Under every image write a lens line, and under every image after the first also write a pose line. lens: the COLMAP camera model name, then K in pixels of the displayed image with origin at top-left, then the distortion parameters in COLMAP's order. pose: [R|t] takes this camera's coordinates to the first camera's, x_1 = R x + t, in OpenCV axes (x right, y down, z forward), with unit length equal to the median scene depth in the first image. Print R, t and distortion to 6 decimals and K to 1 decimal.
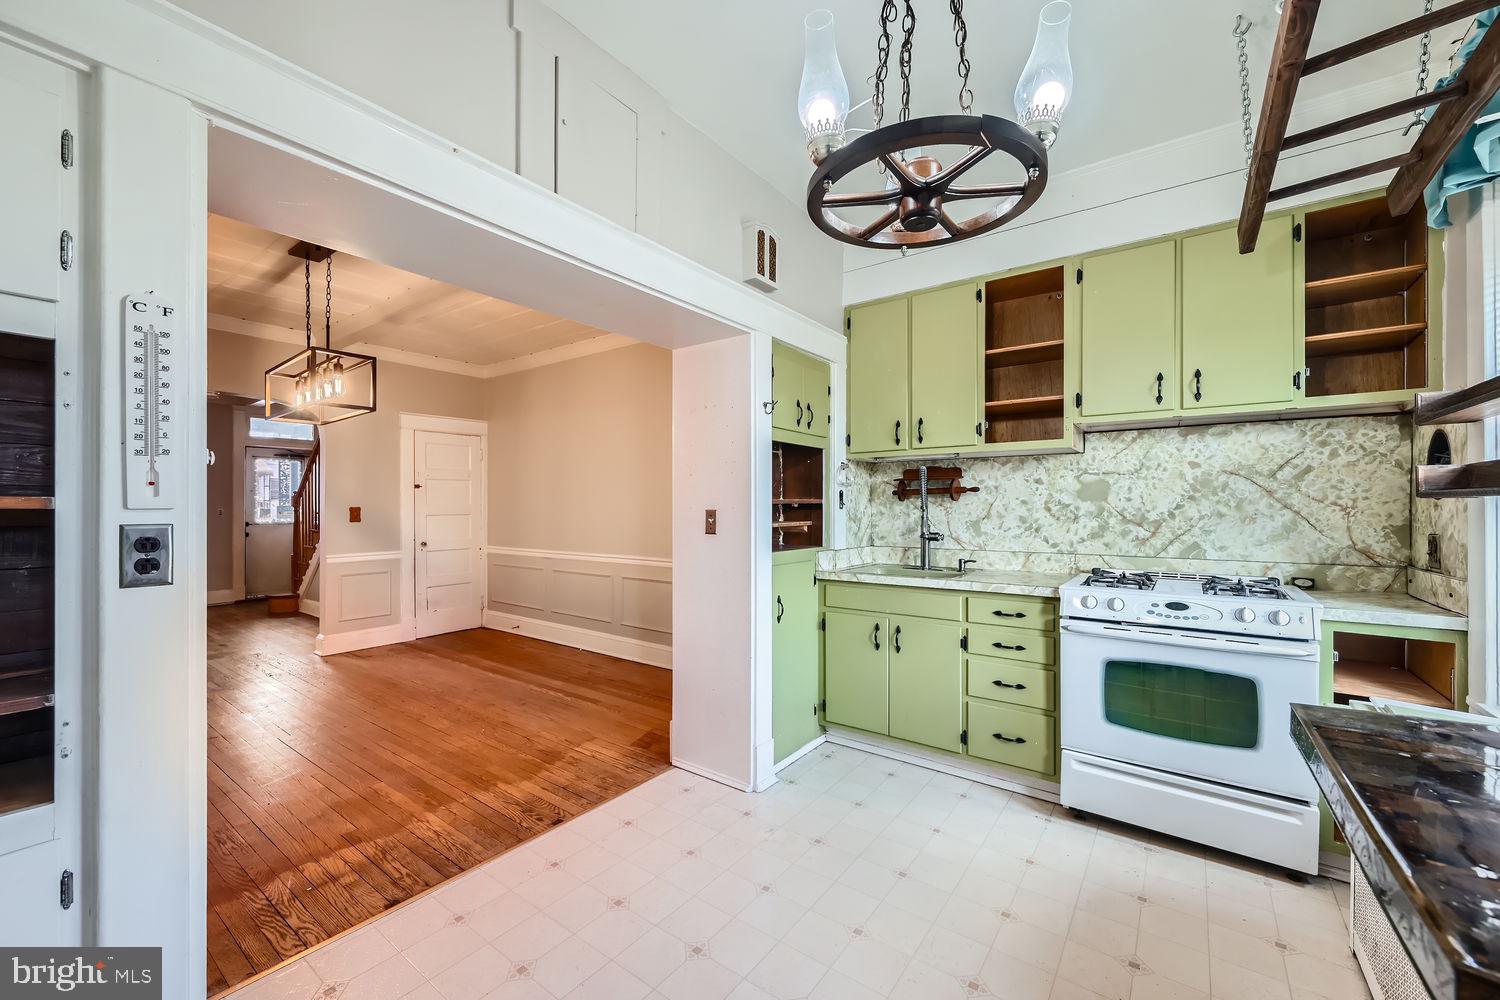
lens RADIAL K [[599.4, 0, 735.4], [0, 599.4, 509.6], [0, 0, 1]] dist [-0.000872, -0.000061]
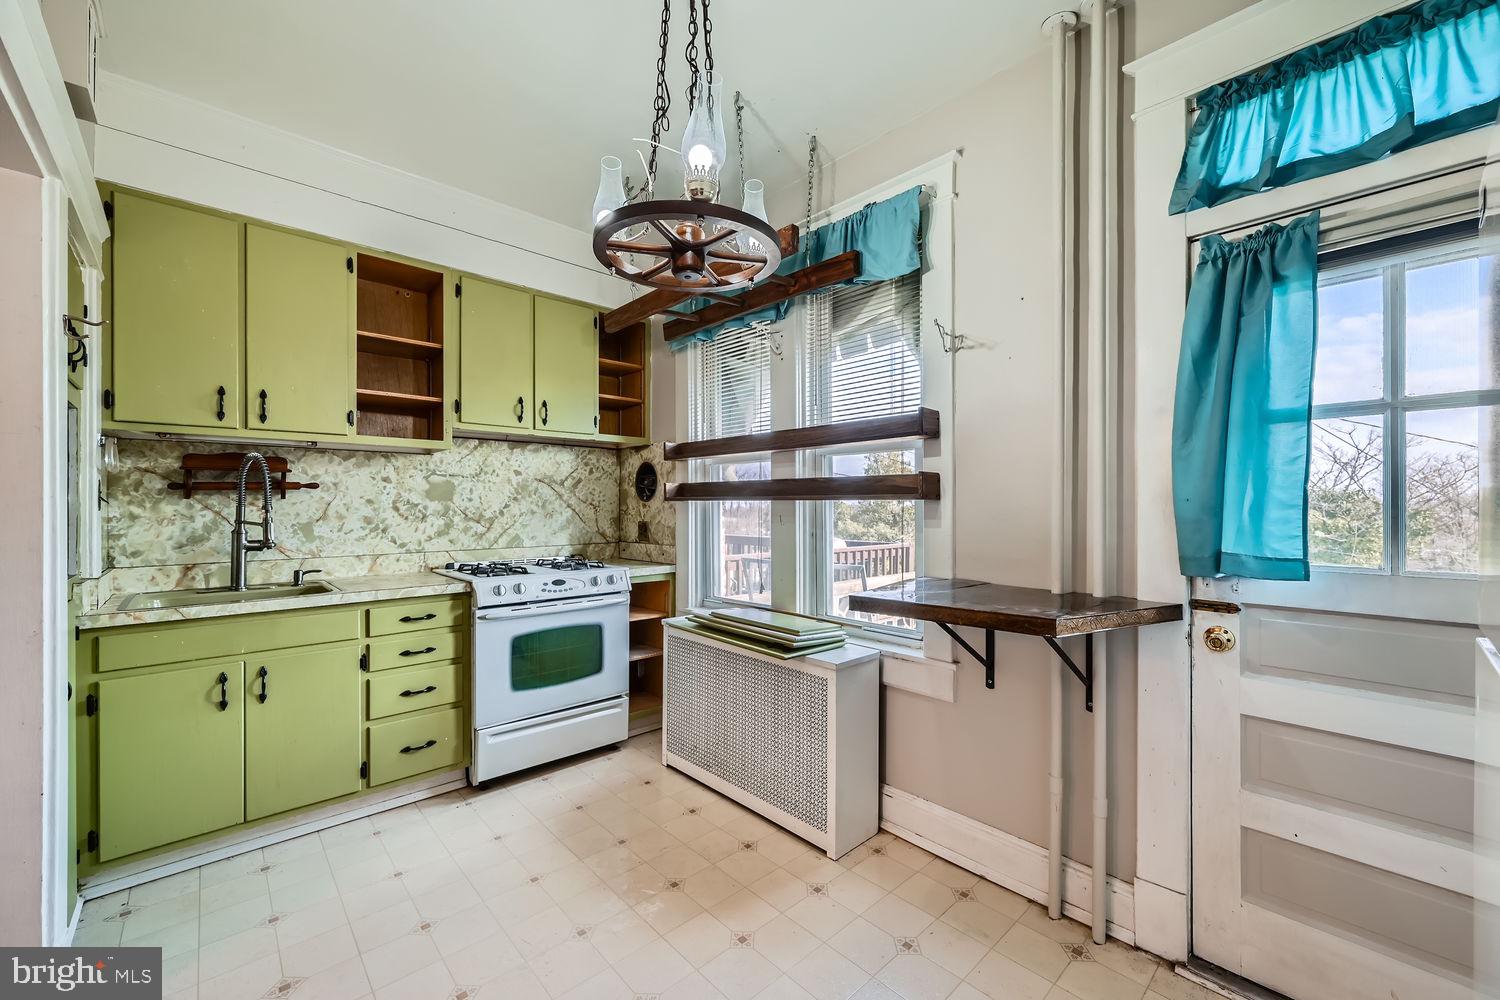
lens RADIAL K [[599.4, 0, 763.2], [0, 599.4, 510.3], [0, 0, 1]] dist [-0.000872, -0.000061]
pose [[0.156834, -0.007816, 0.987594, -0.394764], [0.005649, 0.999959, 0.007017, -0.001776], [-0.987609, 0.004478, 0.156872, 0.292525]]
